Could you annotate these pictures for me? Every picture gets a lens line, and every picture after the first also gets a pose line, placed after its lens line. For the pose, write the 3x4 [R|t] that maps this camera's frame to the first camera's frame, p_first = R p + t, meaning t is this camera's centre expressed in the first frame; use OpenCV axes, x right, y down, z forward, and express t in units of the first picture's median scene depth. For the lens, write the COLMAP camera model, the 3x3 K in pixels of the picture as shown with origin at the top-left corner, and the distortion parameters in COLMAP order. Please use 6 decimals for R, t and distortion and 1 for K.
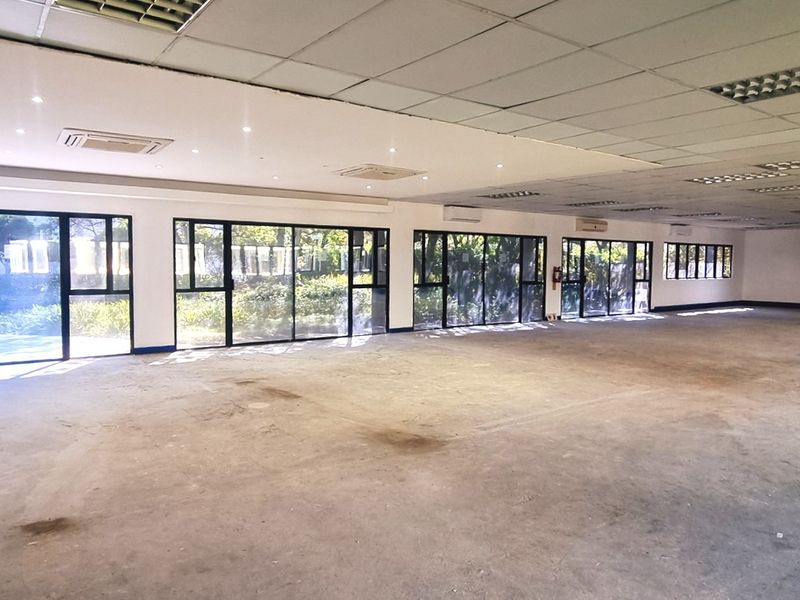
lens RADIAL K [[584.2, 0, 414.5], [0, 584.2, 299.5], [0, 0, 1]] dist [0.002829, 0.003734]
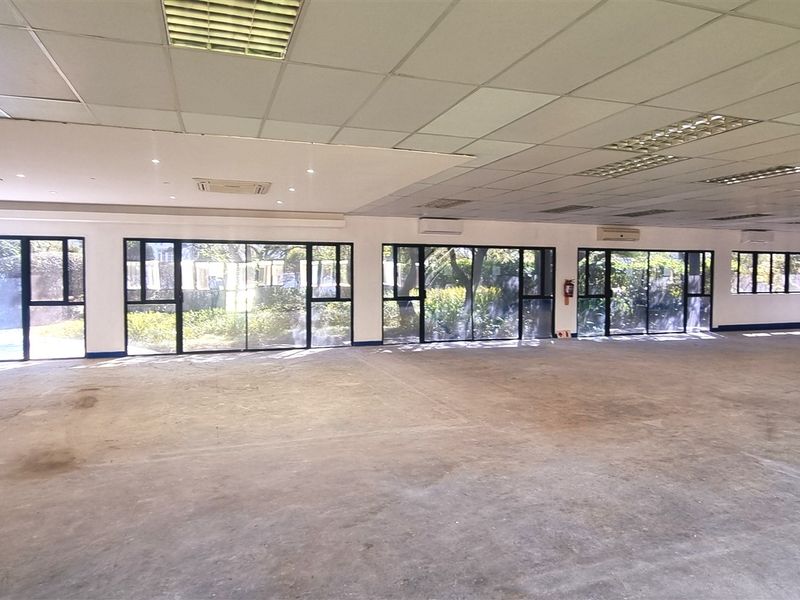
lens RADIAL K [[539.1, 0, 411.2], [0, 539.1, 297.6], [0, 0, 1]] dist [-0.001173, 0.000588]
pose [[0.951957, 0.004107, -0.306204, 0.407311], [-0.012392, 0.999608, -0.025117, -0.005414], [0.305981, 0.027705, 0.951635, 0.172732]]
